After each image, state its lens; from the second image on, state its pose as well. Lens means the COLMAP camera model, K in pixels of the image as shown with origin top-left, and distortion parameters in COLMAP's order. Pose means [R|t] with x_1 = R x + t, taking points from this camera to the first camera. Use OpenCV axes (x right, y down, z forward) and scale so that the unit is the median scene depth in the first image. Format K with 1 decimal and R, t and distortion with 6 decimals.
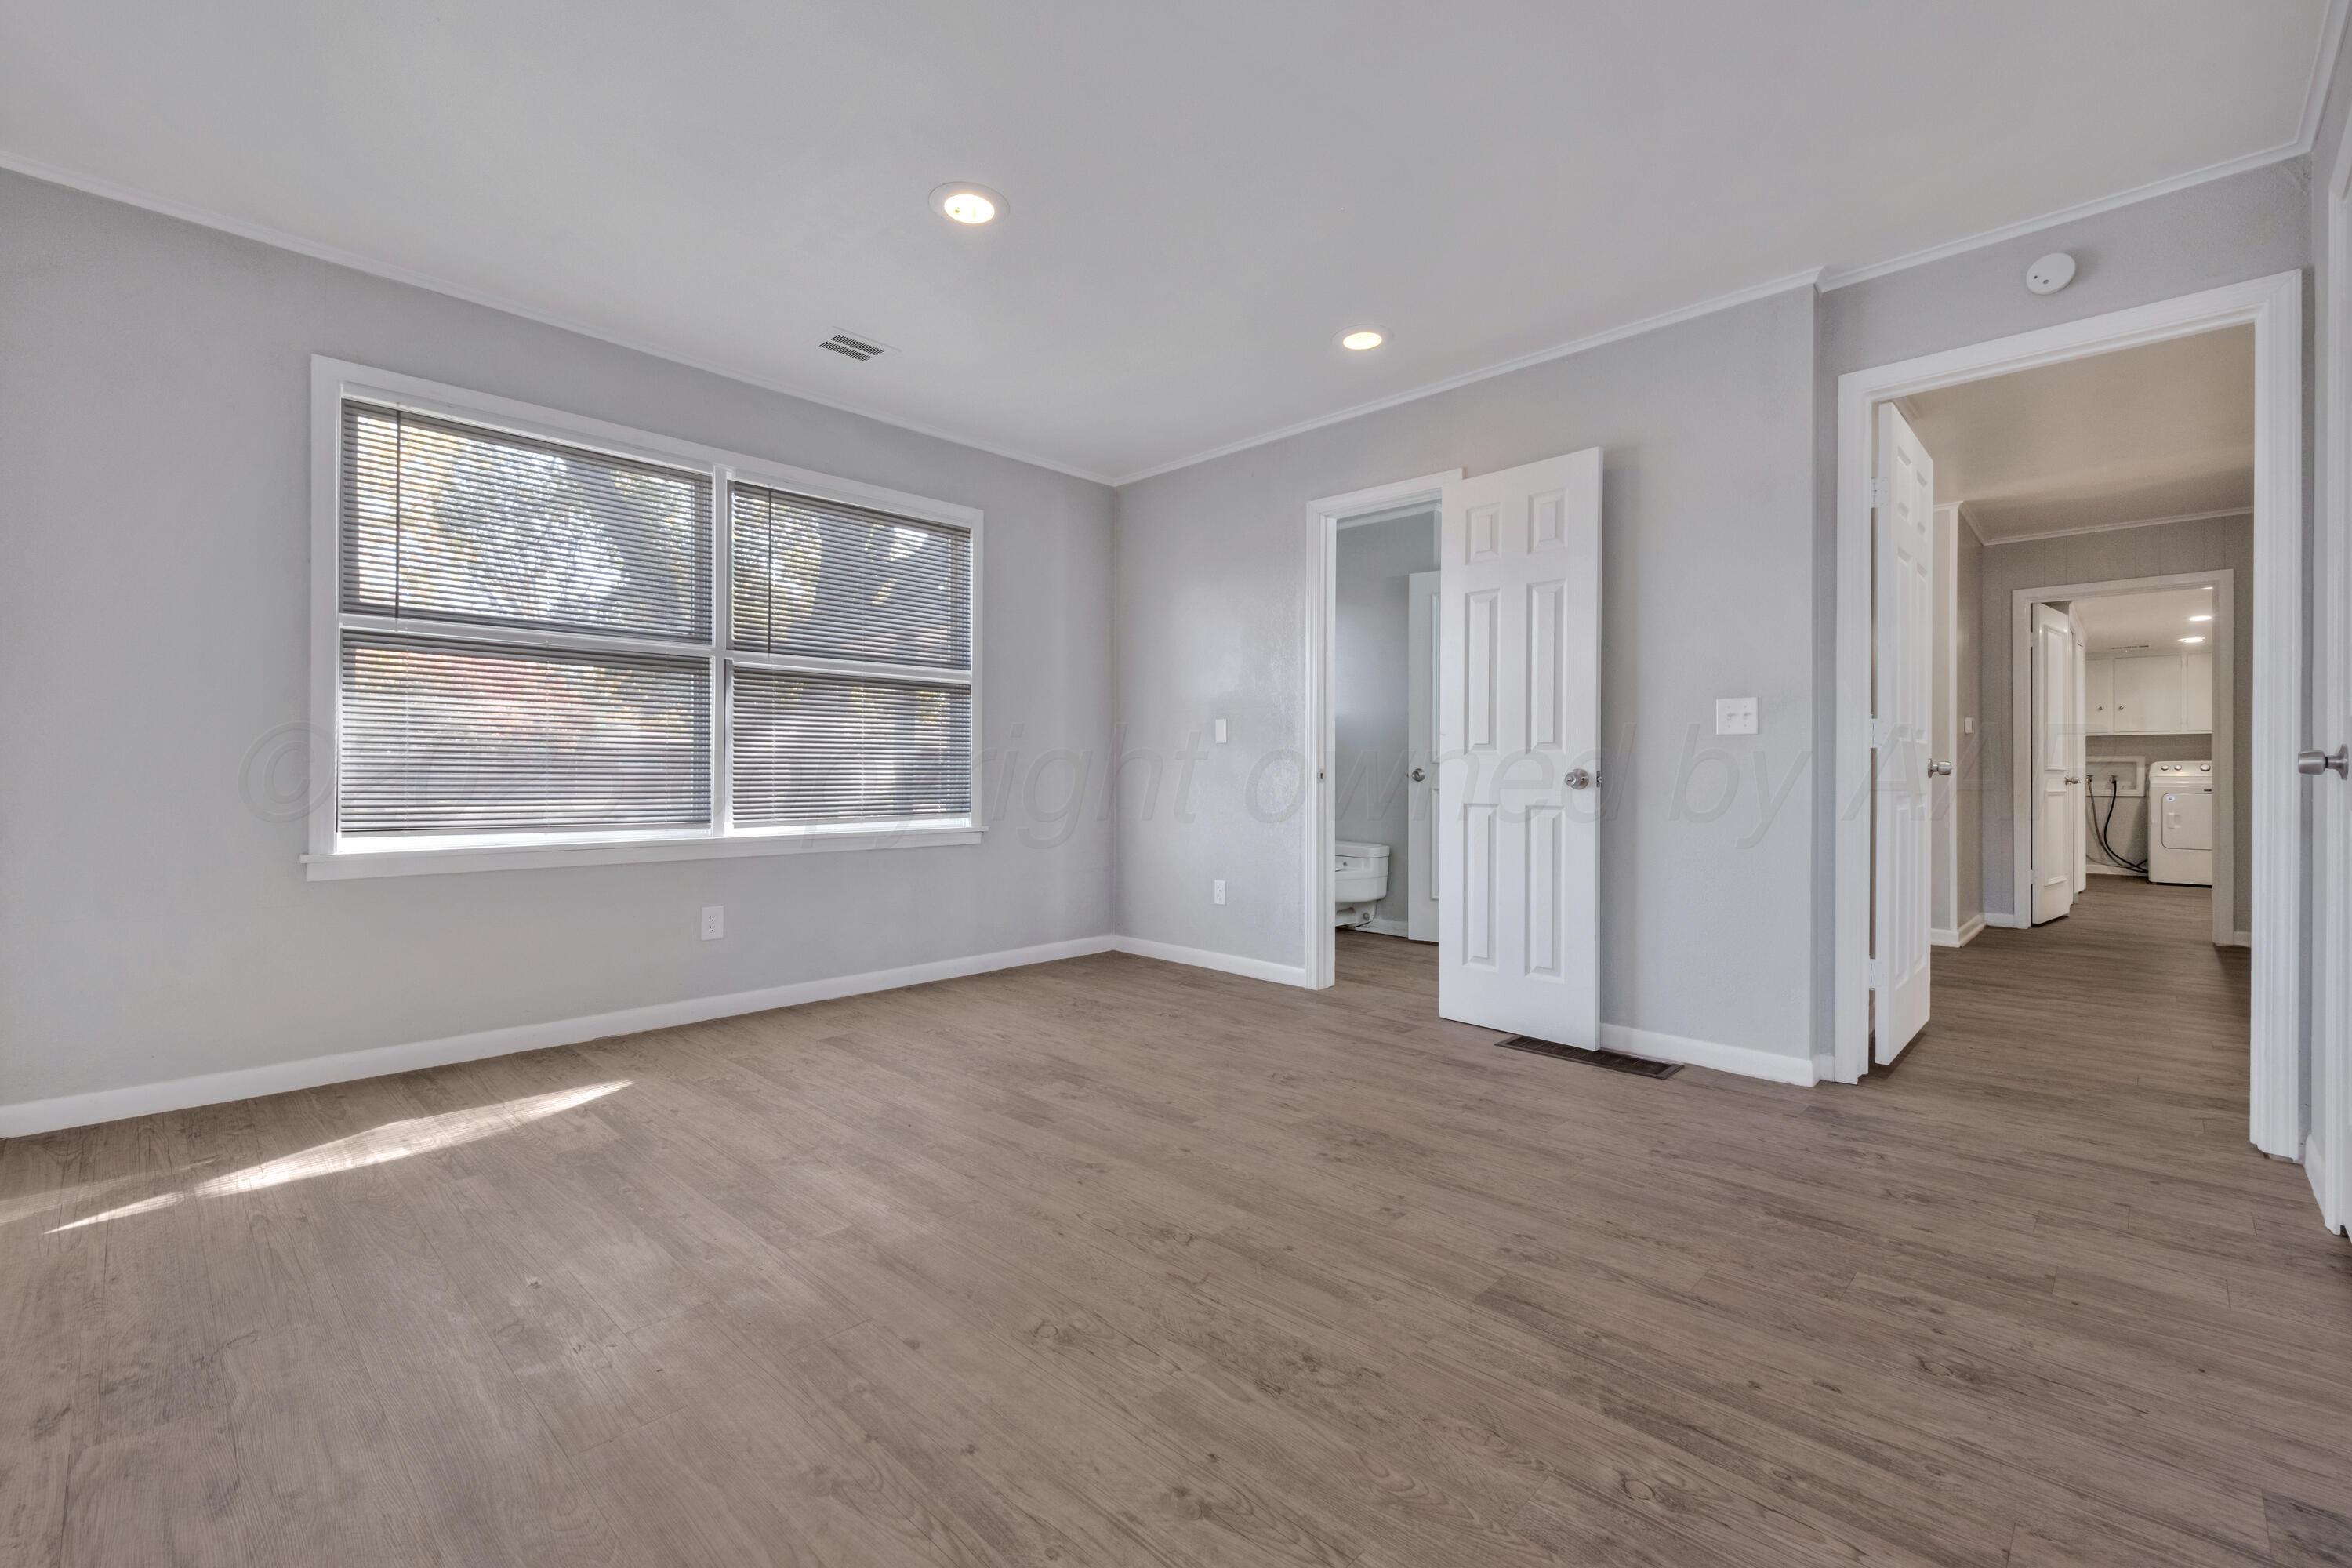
lens RADIAL K [[1009.8, 0, 1181.8], [0, 1009.8, 769.4], [0, 0, 1]] dist [0.019536, -0.000734]
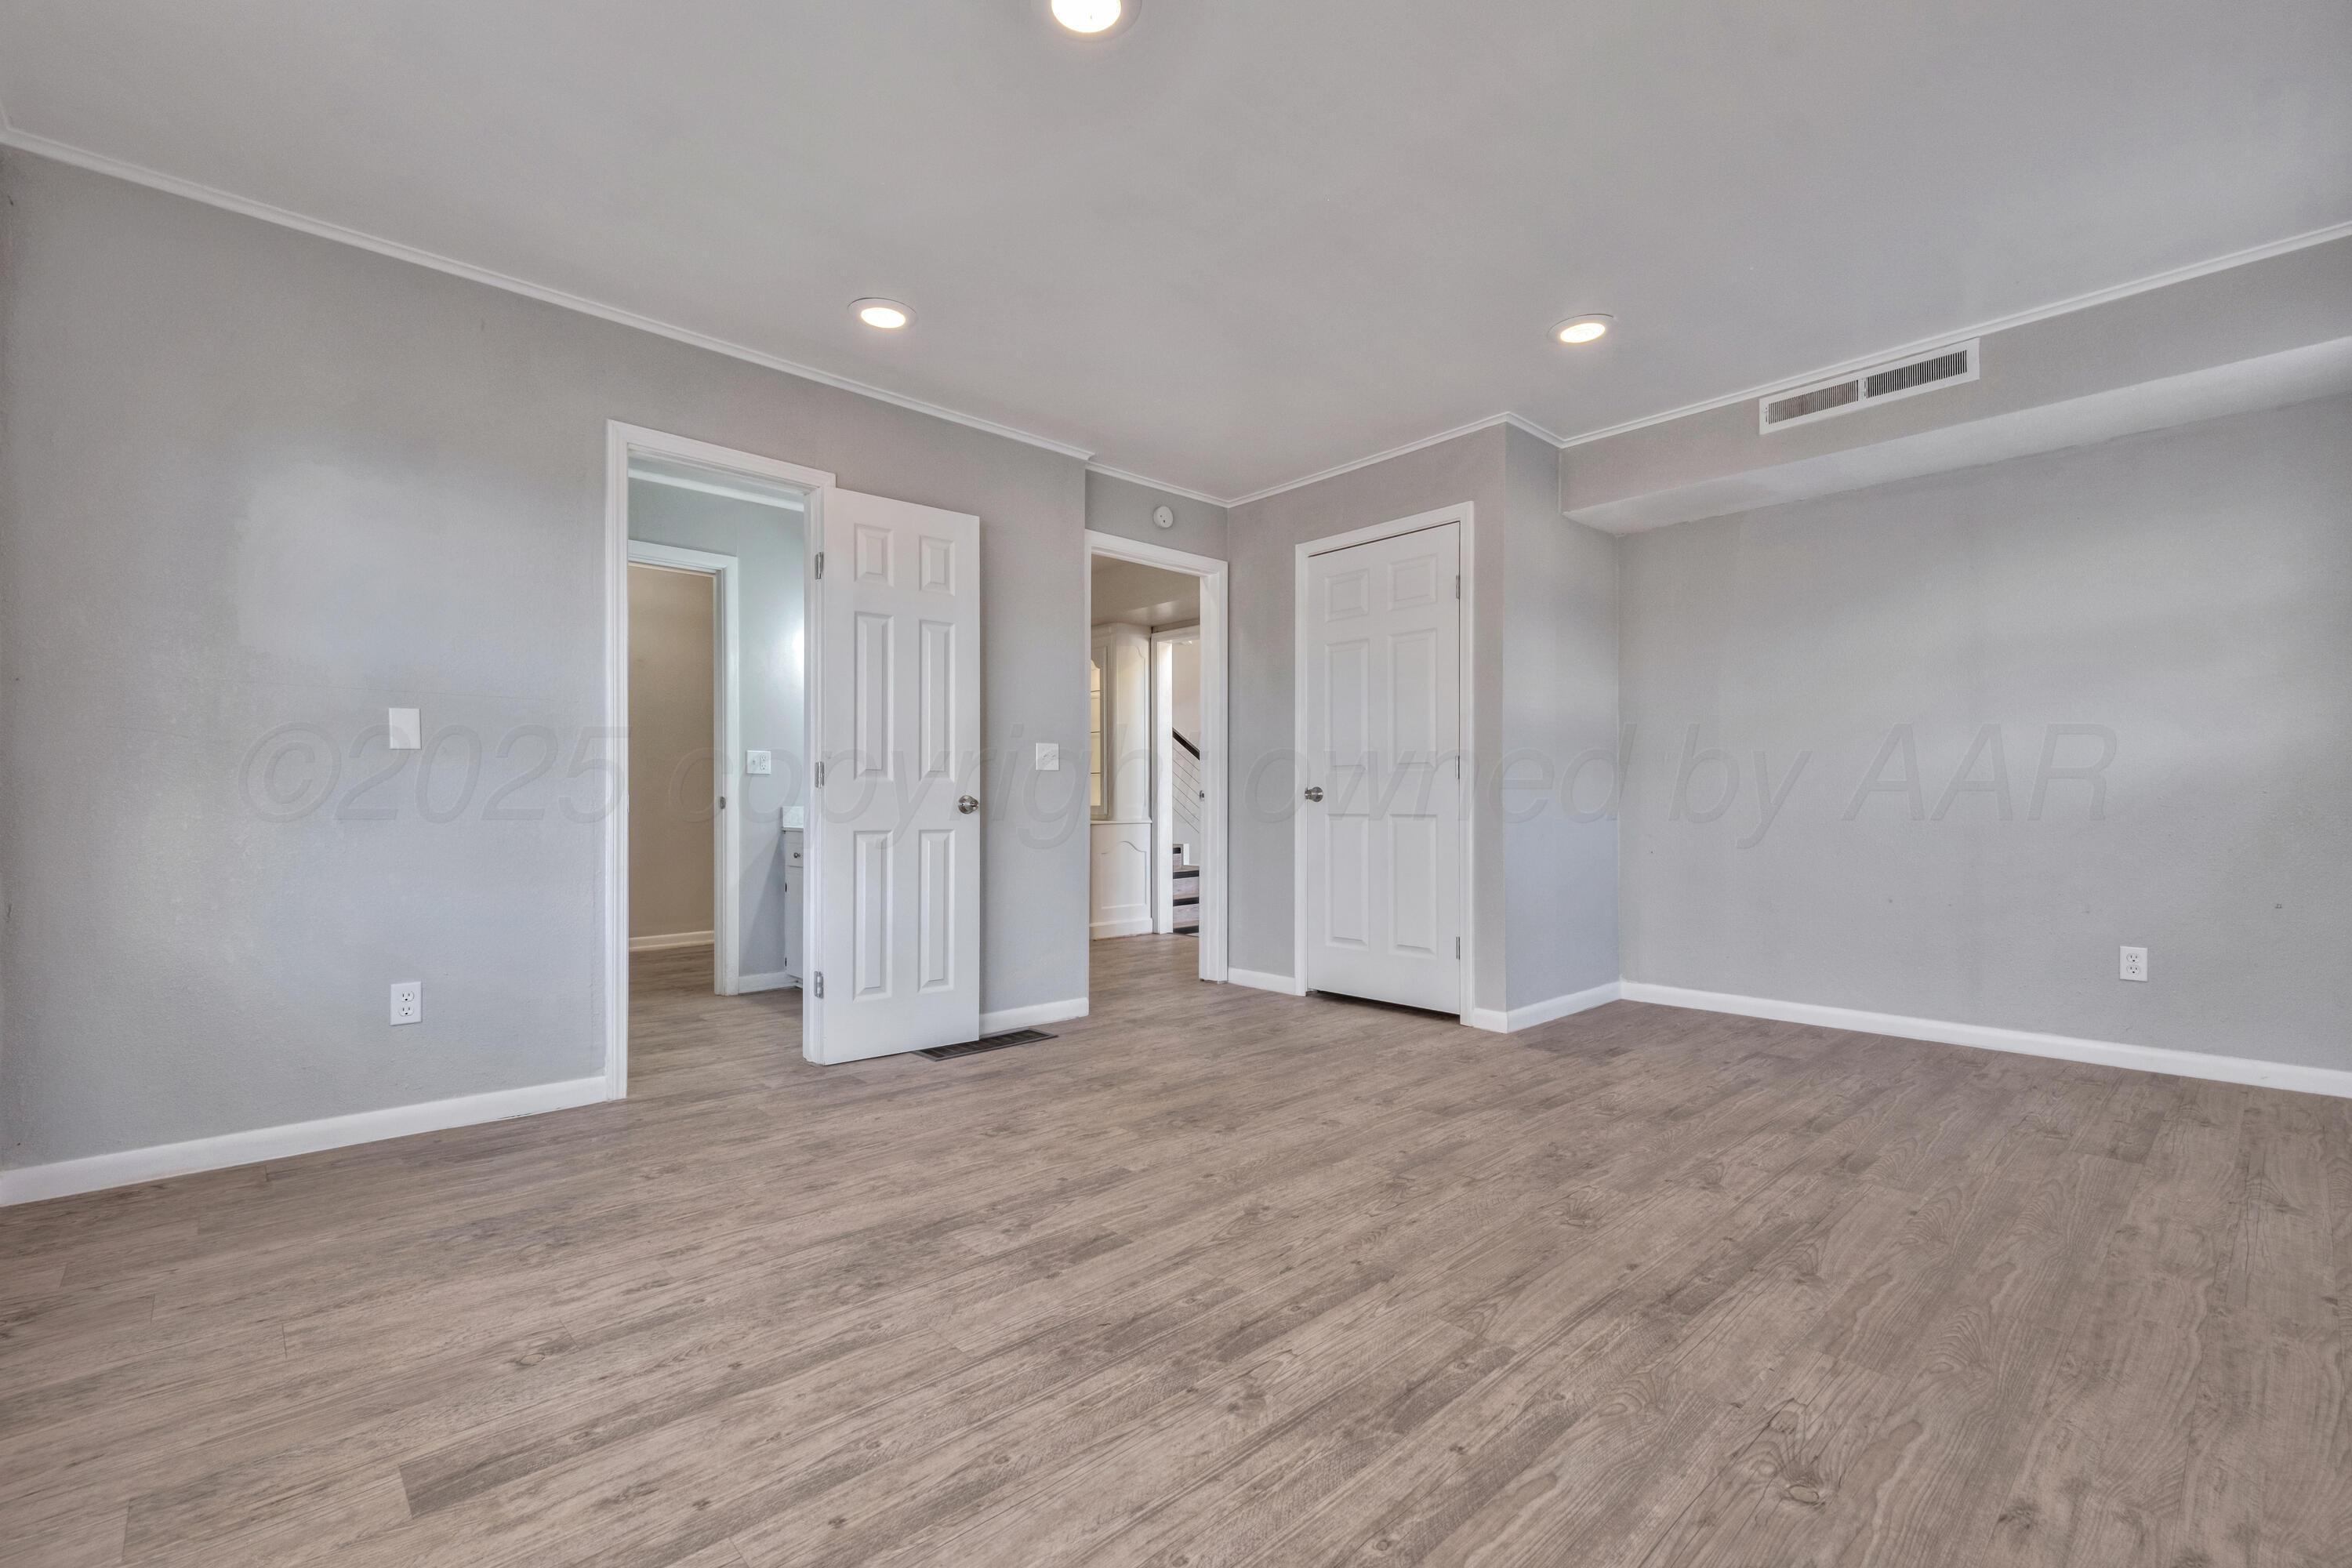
lens RADIAL K [[1009.8, 0, 1177.9], [0, 1009.8, 796.1], [0, 0, 1]] dist [0.019536, -0.000734]
pose [[0.060733, -0.000171, 0.998154, -0.875298], [-0.002440, 0.999997, 0.000320, -0.001154], [-0.998151, -0.002455, 0.060733, 0.847193]]
